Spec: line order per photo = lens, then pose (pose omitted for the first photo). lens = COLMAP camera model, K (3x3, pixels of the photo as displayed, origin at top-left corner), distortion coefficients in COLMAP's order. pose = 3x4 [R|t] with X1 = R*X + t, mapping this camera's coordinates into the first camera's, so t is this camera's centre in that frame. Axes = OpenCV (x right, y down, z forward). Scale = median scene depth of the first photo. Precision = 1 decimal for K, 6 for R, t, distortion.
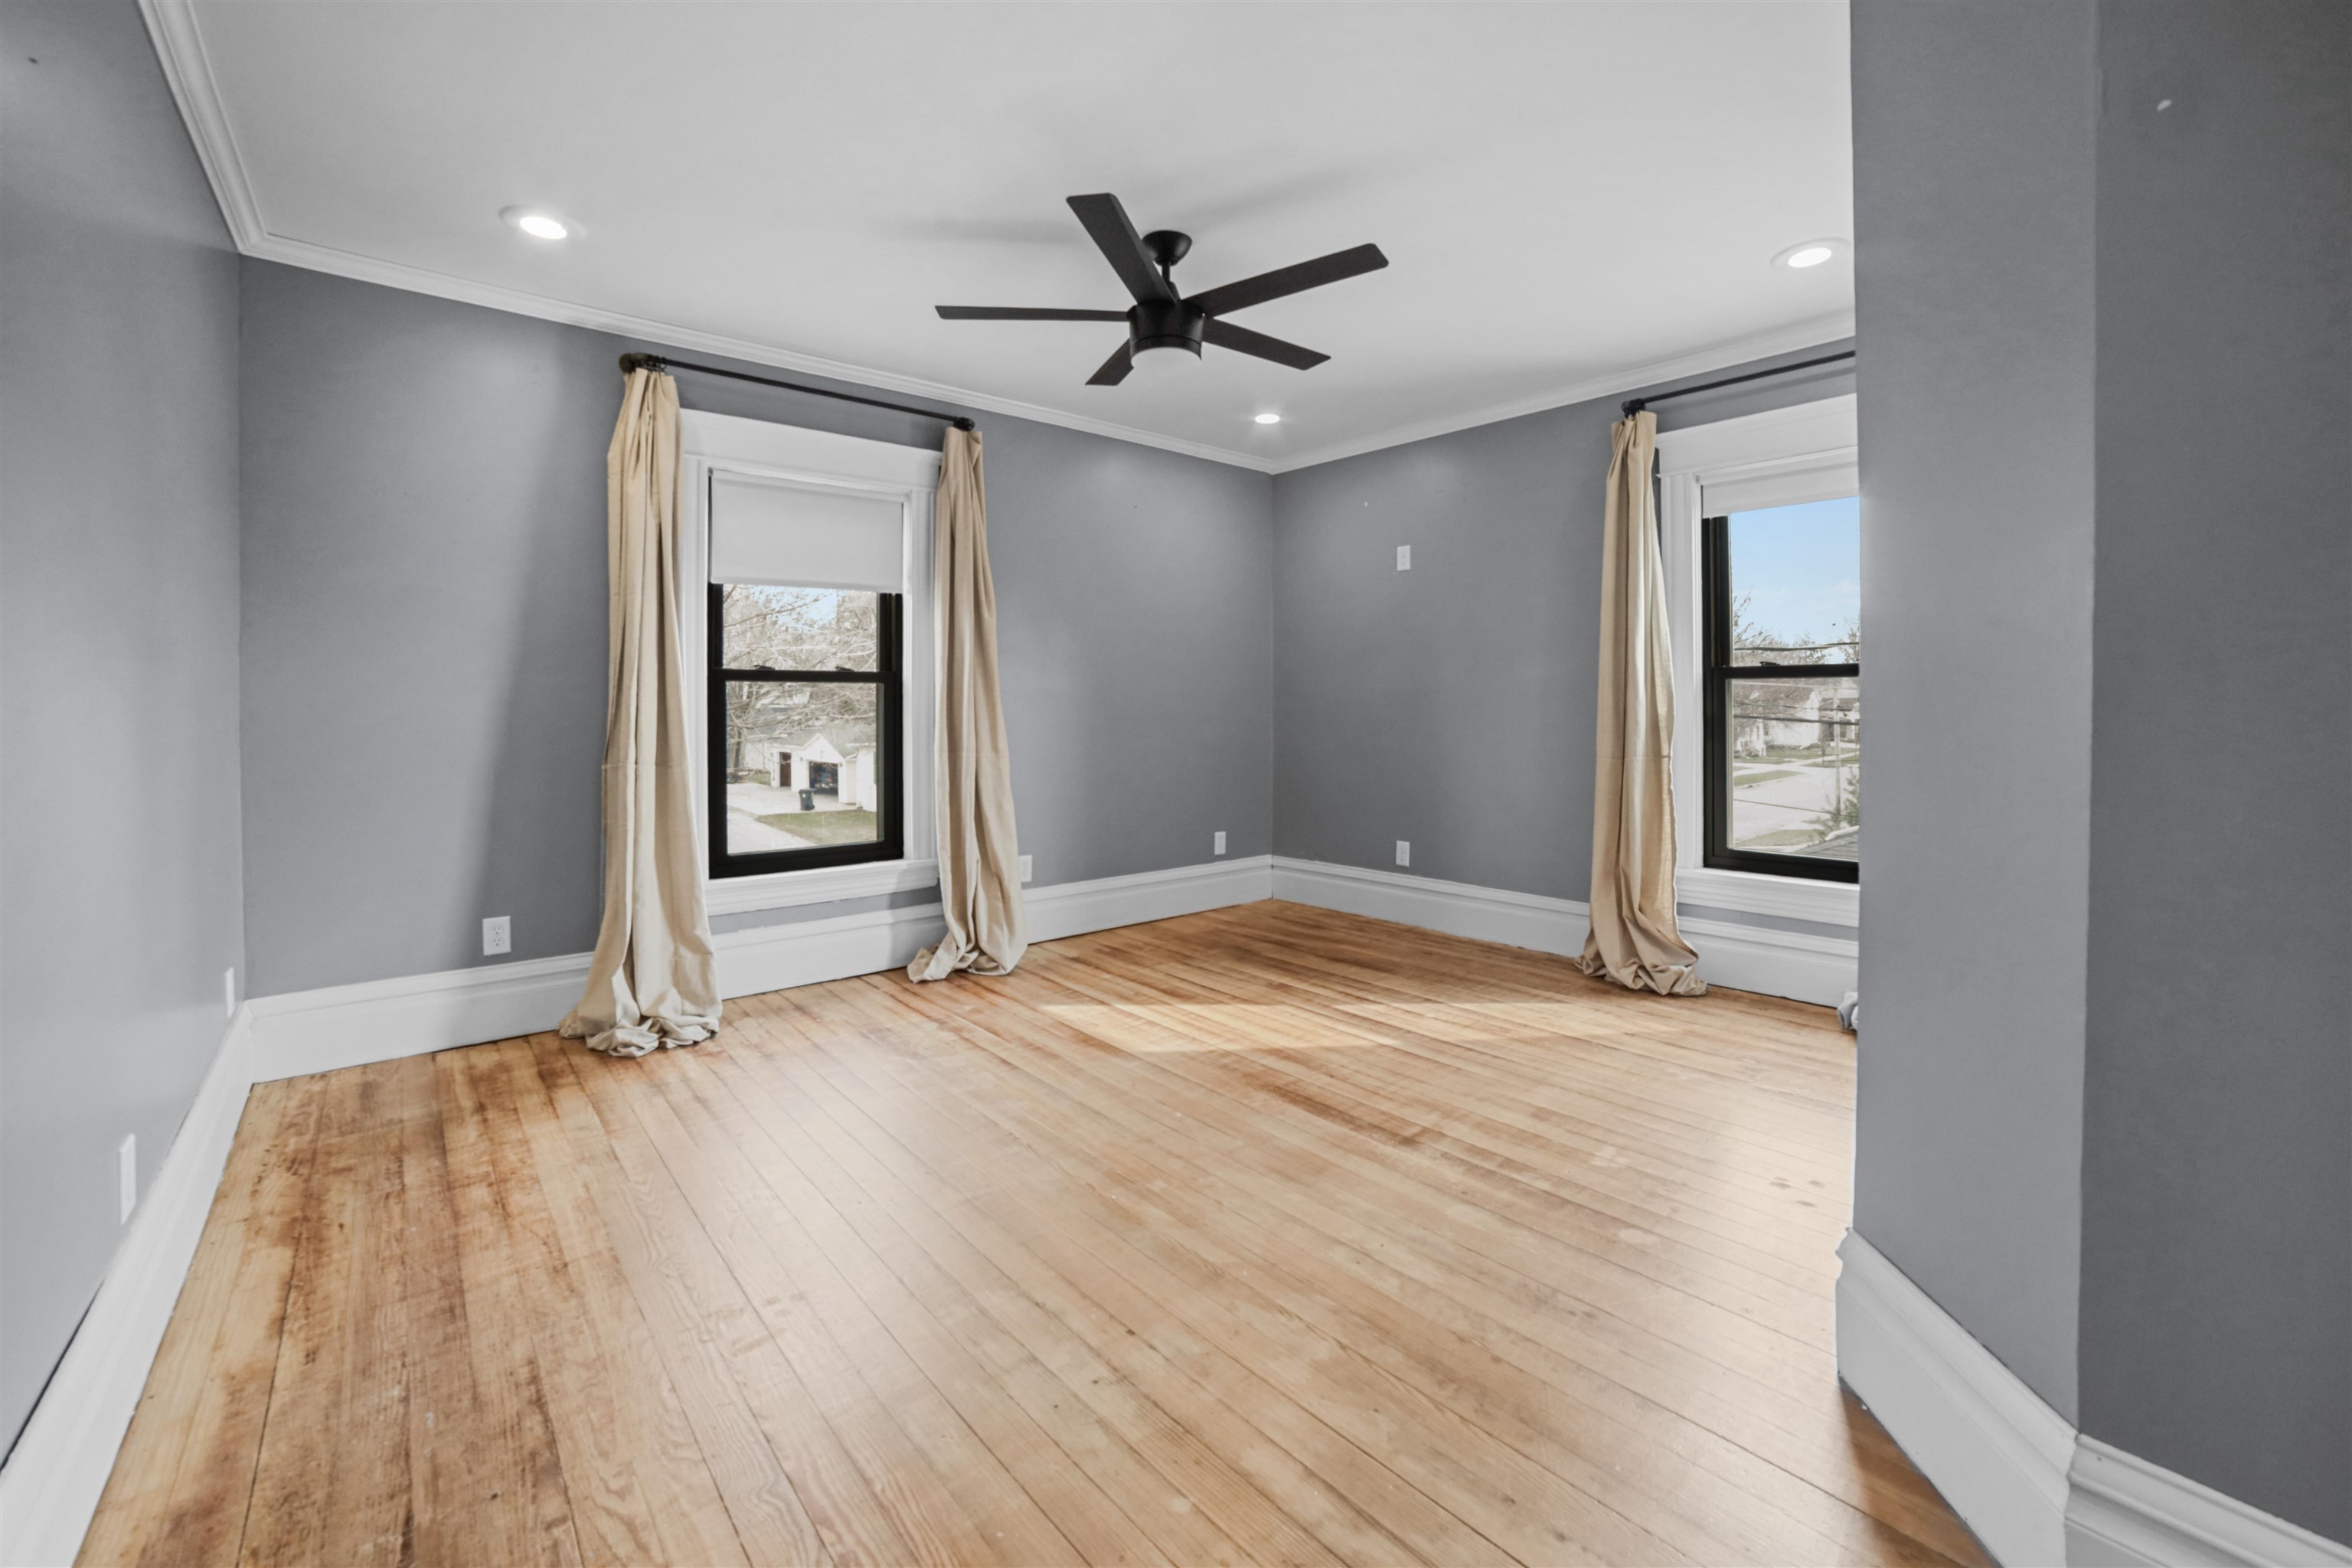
lens RADIAL K [[960.8, 0, 1168.1], [0, 960.8, 724.6], [0, 0, 1]] dist [-0.067271, 0.028221]
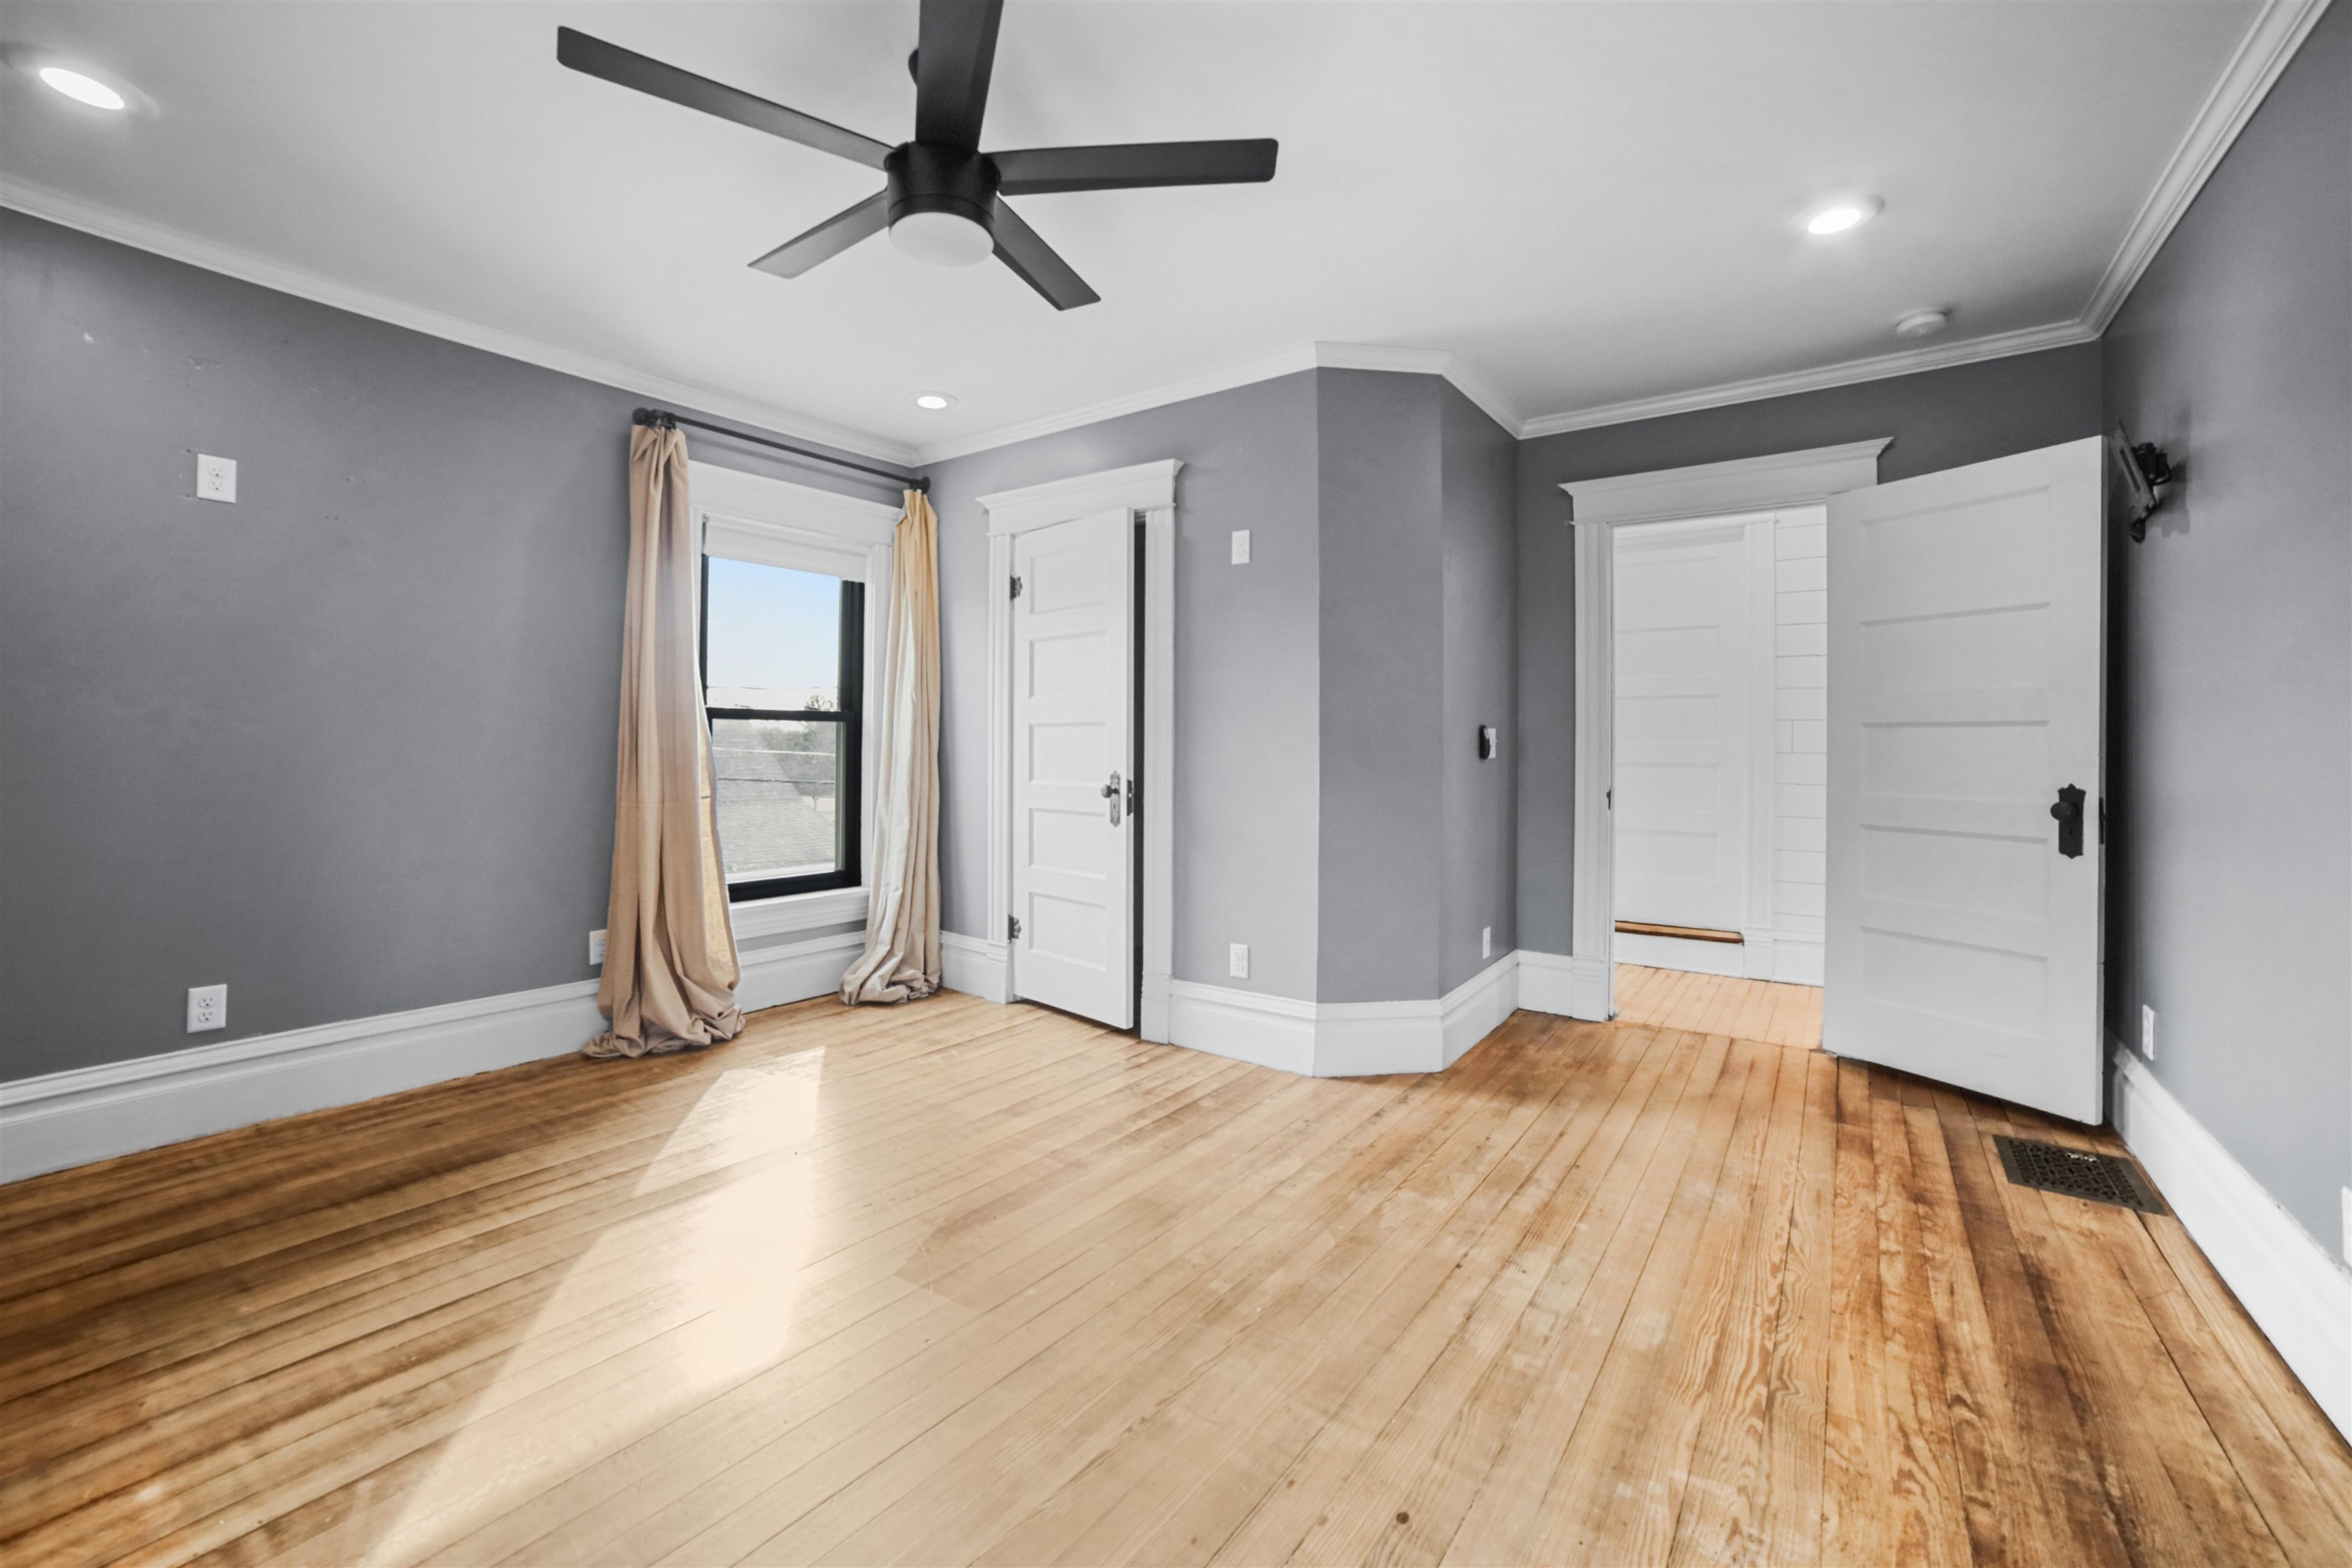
lens RADIAL K [[958.1, 0, 1170.2], [0, 958.1, 753.4], [0, 0, 1]] dist [-0.070506, 0.030872]
pose [[-0.229233, -0.004290, 0.973362, -0.755759], [0.011157, 0.999913, 0.007034, -0.018854], [-0.973308, 0.012472, -0.229166, 1.092008]]
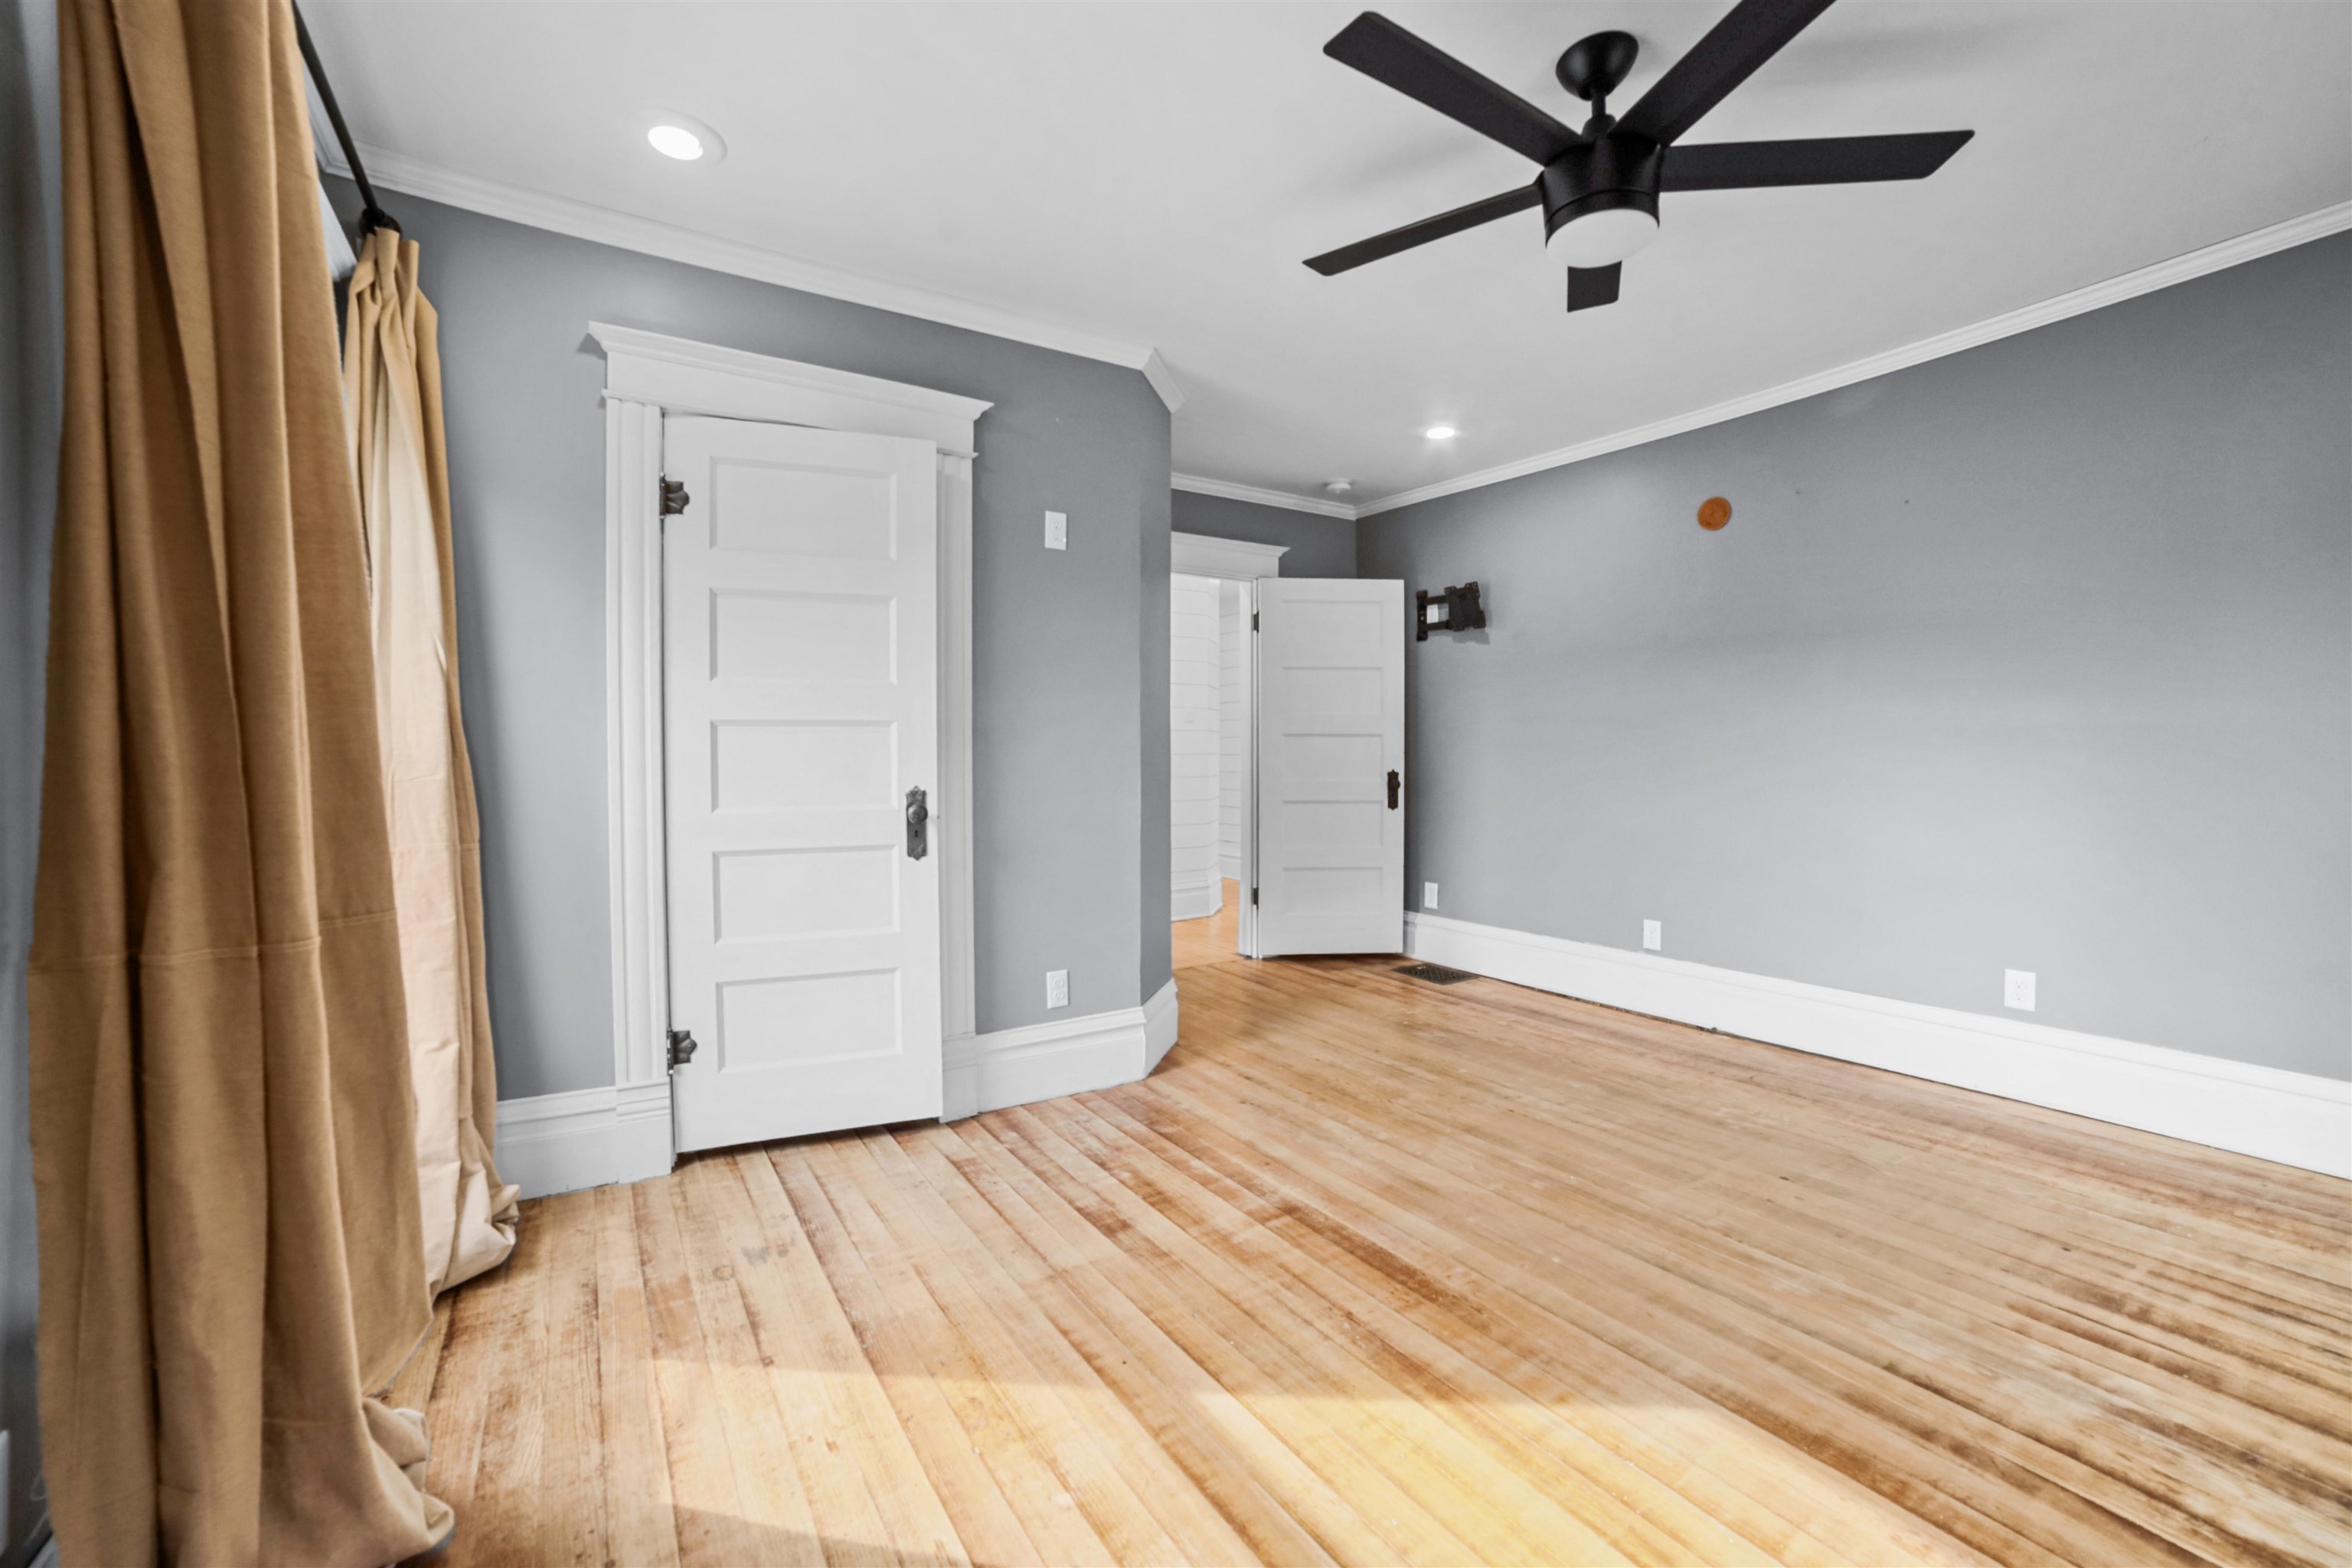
lens RADIAL K [[958.1, 0, 1170.2], [0, 958.1, 753.4], [0, 0, 1]] dist [-0.070506, 0.030872]
pose [[-0.990785, 0.004132, 0.135379, 0.234065], [0.006890, 0.999778, 0.019909, -0.038246], [-0.135266, 0.020658, -0.990594, 1.879545]]
